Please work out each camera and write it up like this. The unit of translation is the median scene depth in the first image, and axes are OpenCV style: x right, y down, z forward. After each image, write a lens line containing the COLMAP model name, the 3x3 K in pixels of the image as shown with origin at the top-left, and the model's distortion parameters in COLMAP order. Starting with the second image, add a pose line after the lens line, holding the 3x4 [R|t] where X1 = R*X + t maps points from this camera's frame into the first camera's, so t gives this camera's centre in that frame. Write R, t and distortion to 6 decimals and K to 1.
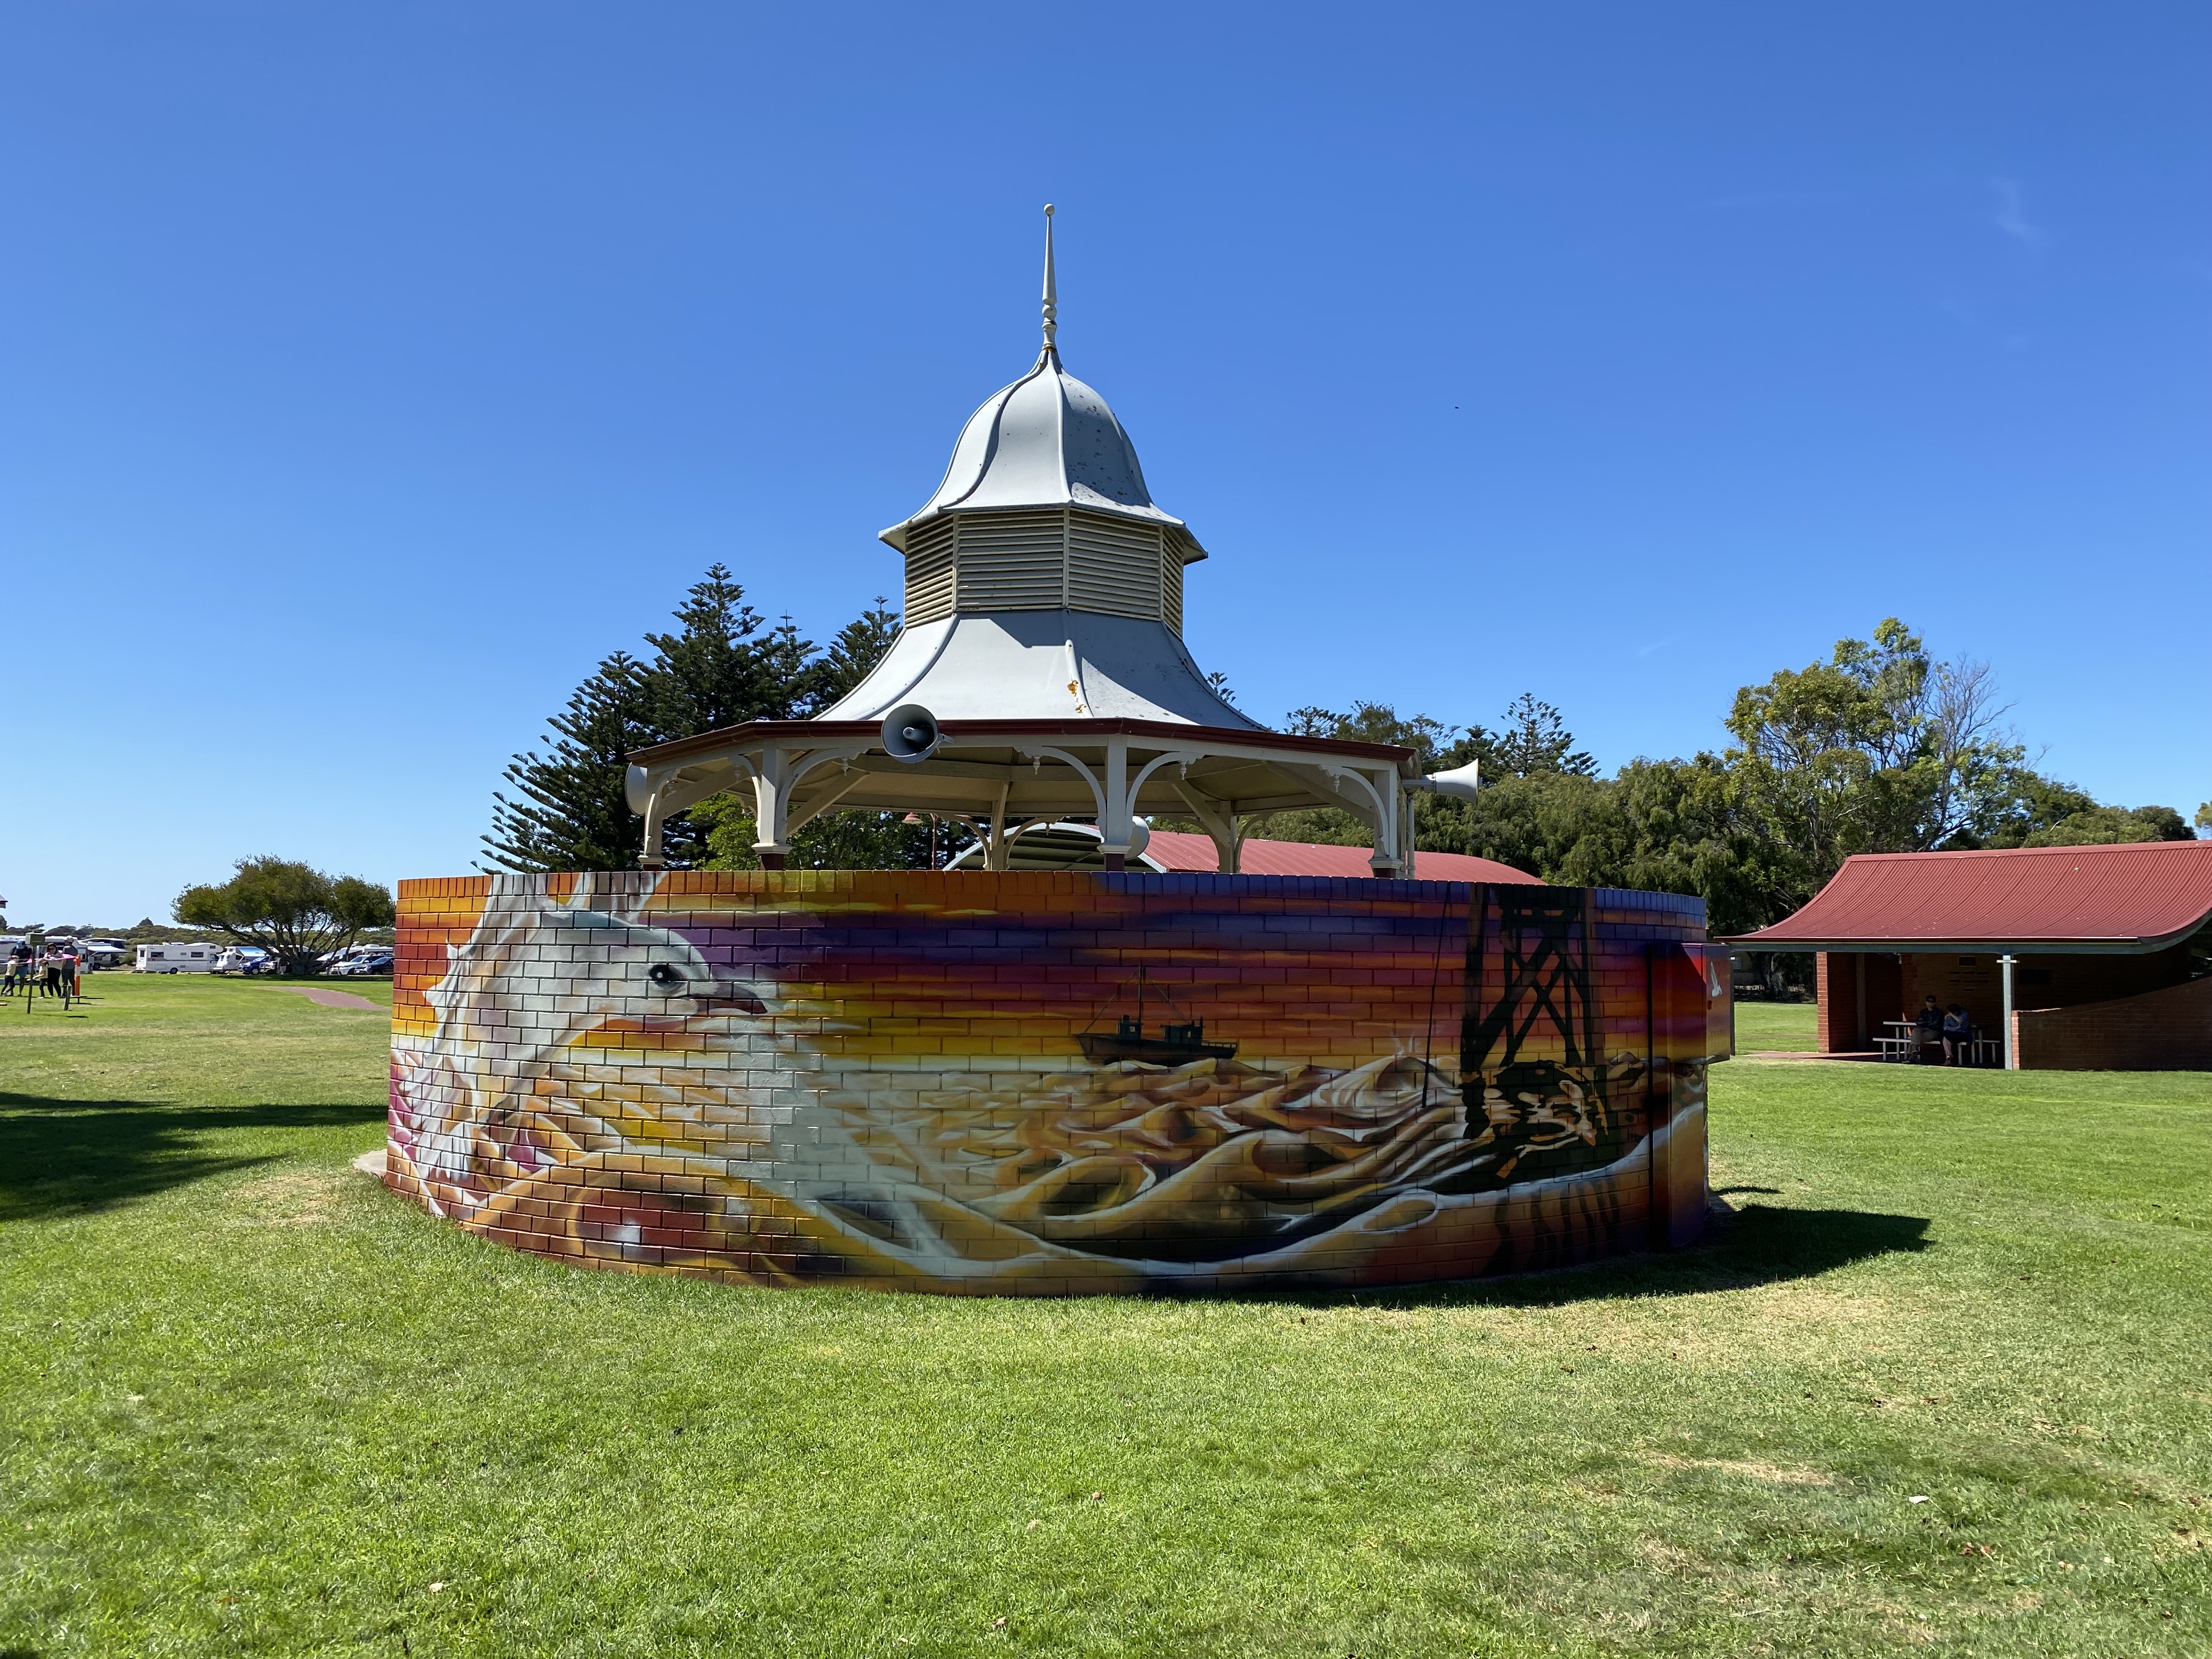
lens RADIAL K [[1738.6, 0, 1106.0], [0, 1738.6, 829.5], [0, 0, 1]] dist [0.005000, -0.012063]
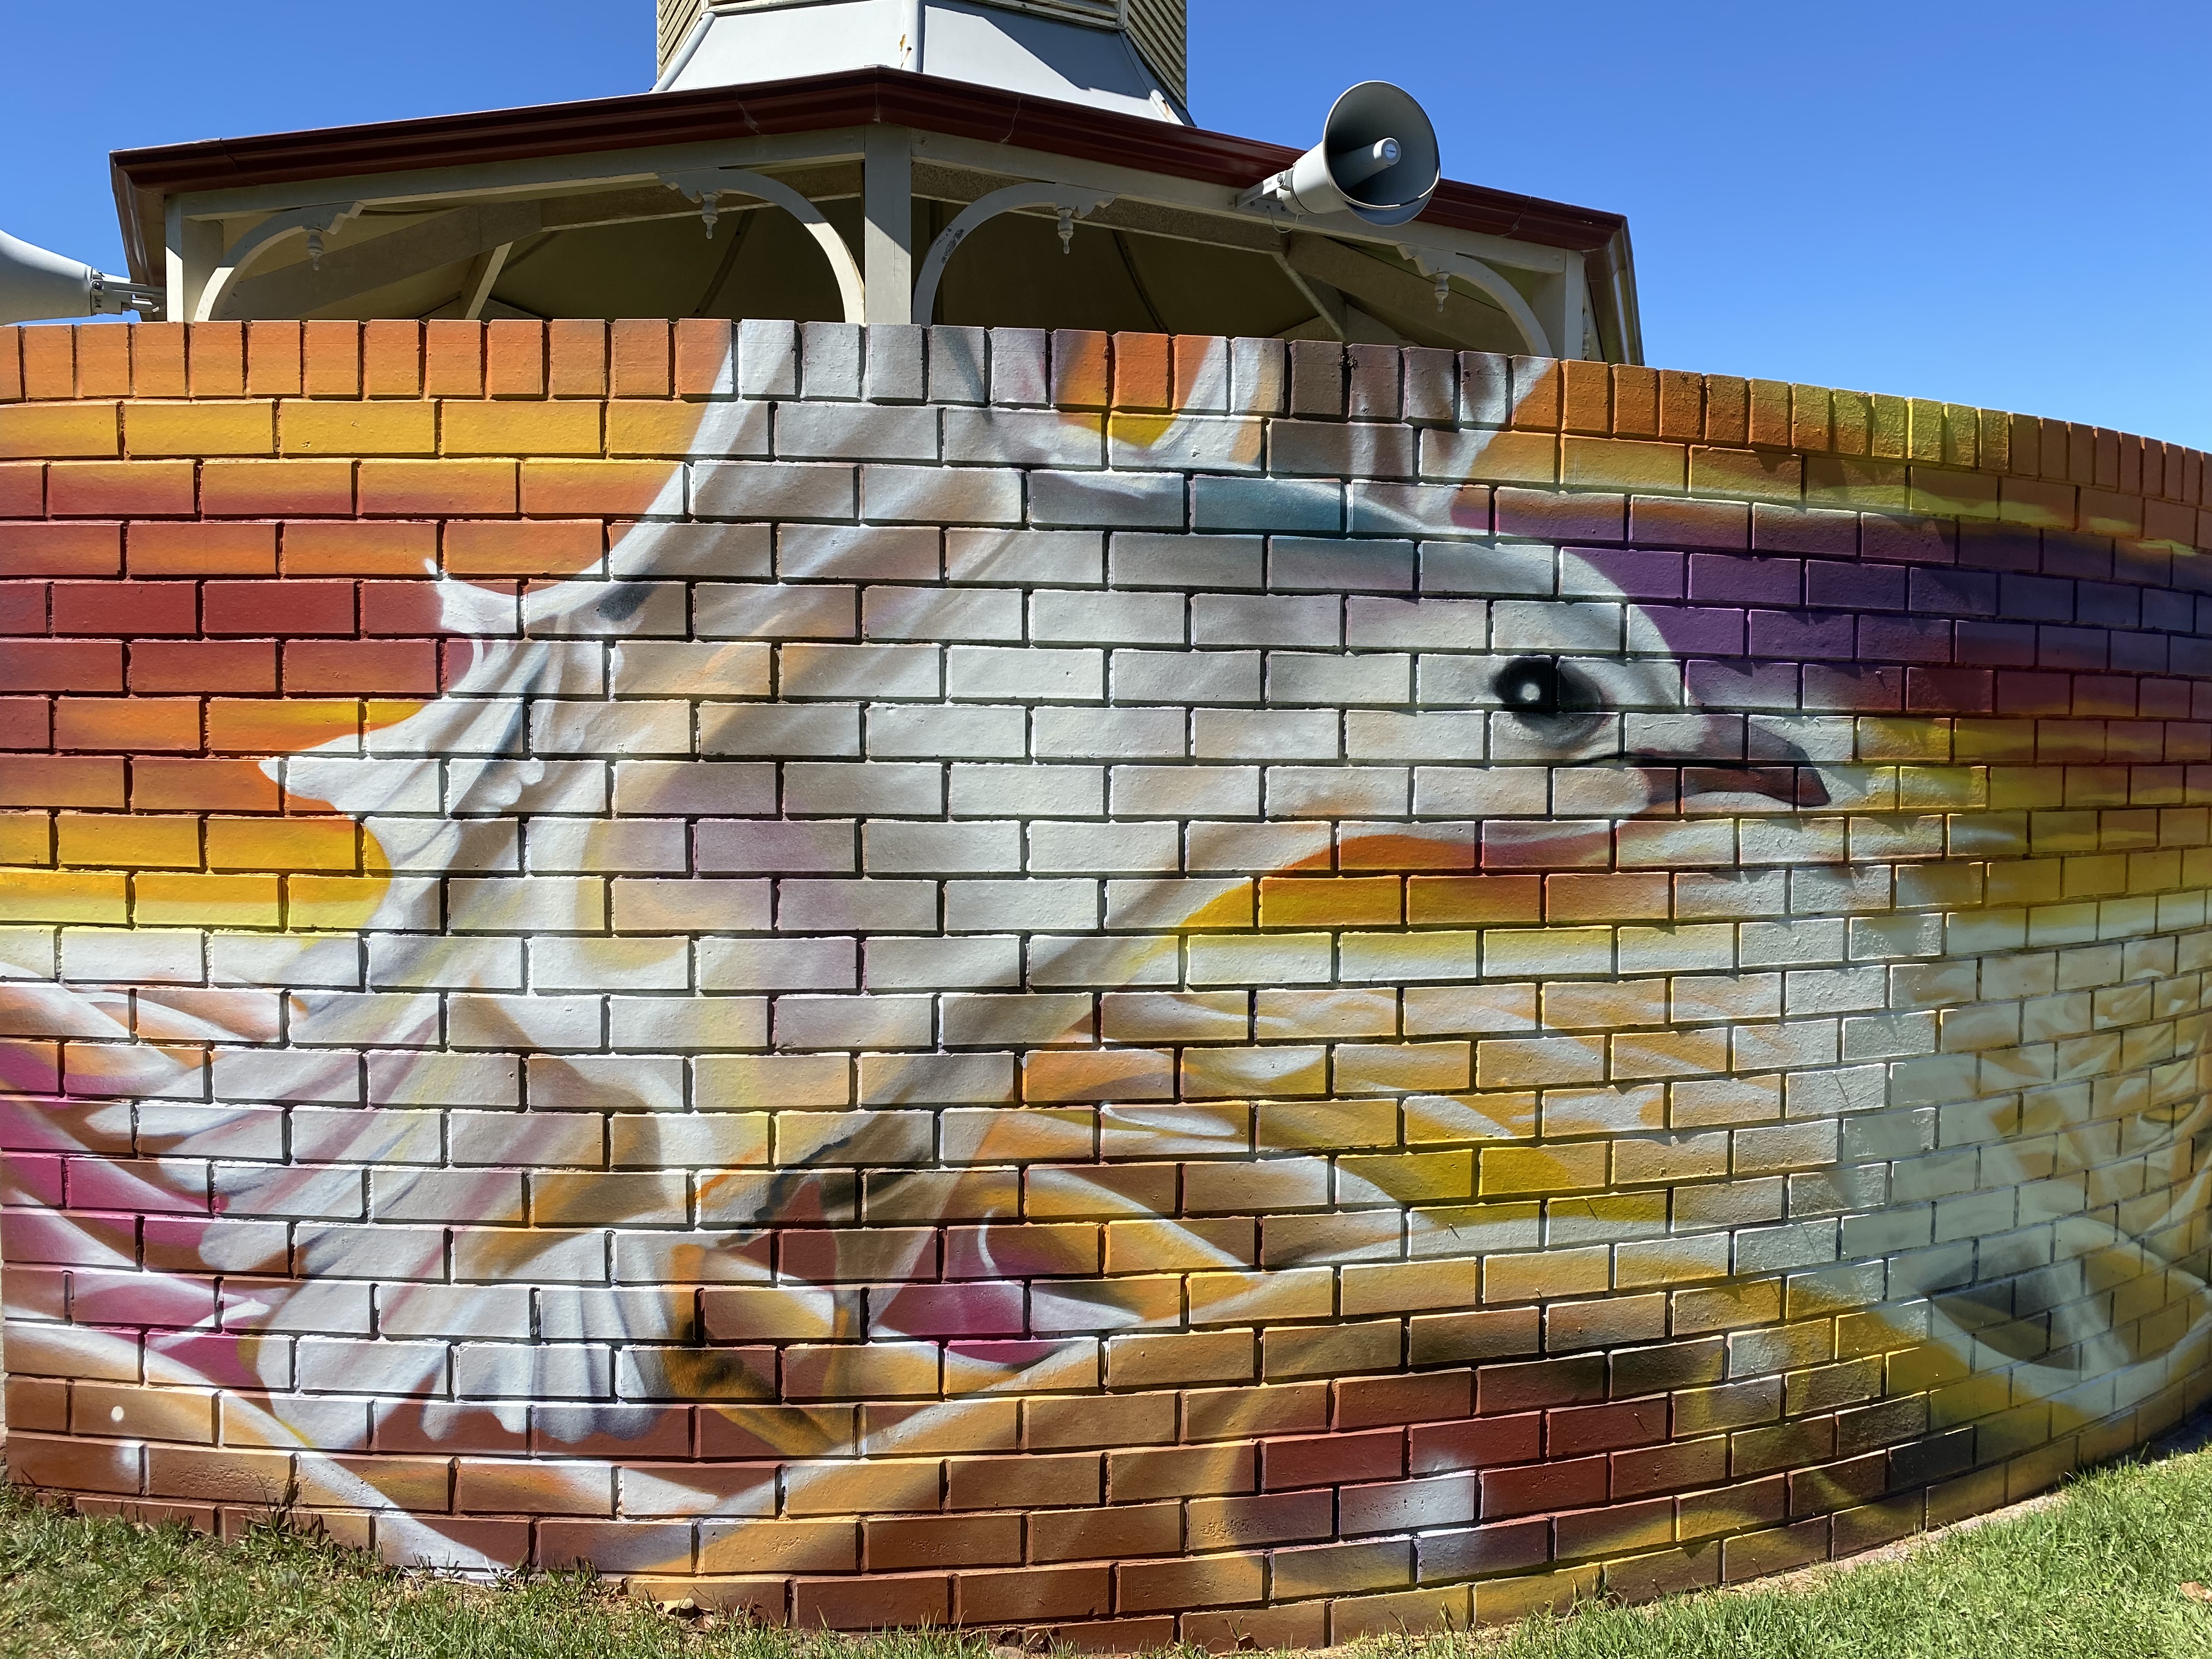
lens RADIAL K [[1763.4, 0, 1098.5], [0, 1763.4, 868.6], [0, 0, 1]] dist [0.096572, -0.222340]
pose [[0.770345, -0.039749, 0.636387, -0.518832], [-0.043905, 0.992380, 0.115131, 0.081090], [-0.636114, -0.116632, 0.762730, 0.792924]]
